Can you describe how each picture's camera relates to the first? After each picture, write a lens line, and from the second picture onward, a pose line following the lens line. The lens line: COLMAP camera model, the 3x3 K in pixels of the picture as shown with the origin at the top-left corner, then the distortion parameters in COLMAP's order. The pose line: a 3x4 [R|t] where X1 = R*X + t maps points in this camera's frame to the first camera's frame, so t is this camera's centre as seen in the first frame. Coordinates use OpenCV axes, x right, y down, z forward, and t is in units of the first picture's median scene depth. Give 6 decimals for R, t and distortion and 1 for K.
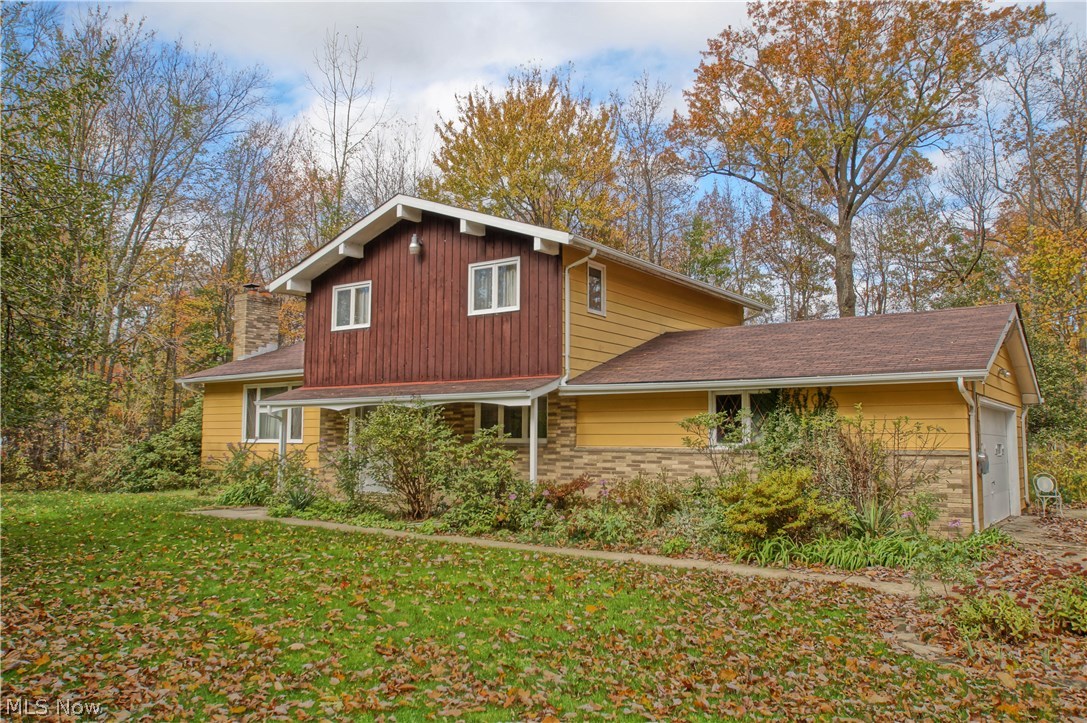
lens RADIAL K [[822.8, 0, 544.1], [0, 822.8, 362.7], [0, 0, 1]] dist [0.007621, 0.000852]
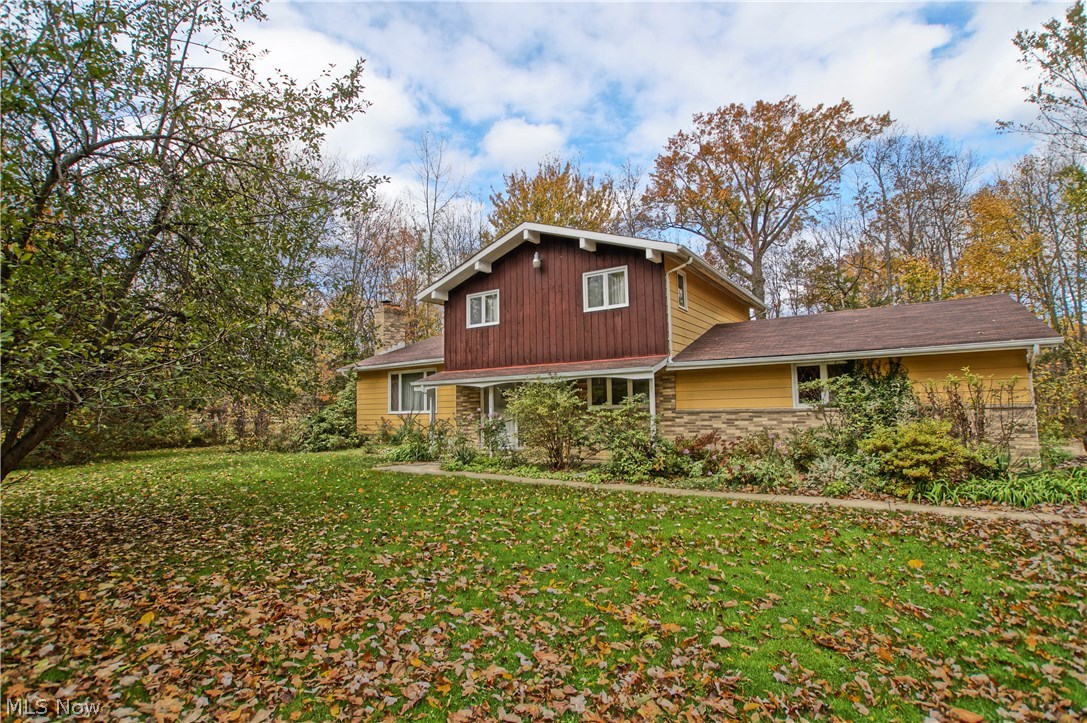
lens RADIAL K [[523.6, 0, 546.5], [0, 523.6, 359.5], [0, 0, 1]] dist [-0.024854, 0.006069]
pose [[0.999226, -0.021981, 0.032630, -0.161842], [0.021973, 0.999758, 0.000592, 0.014632], [-0.032635, 0.000125, 0.999467, 0.150609]]
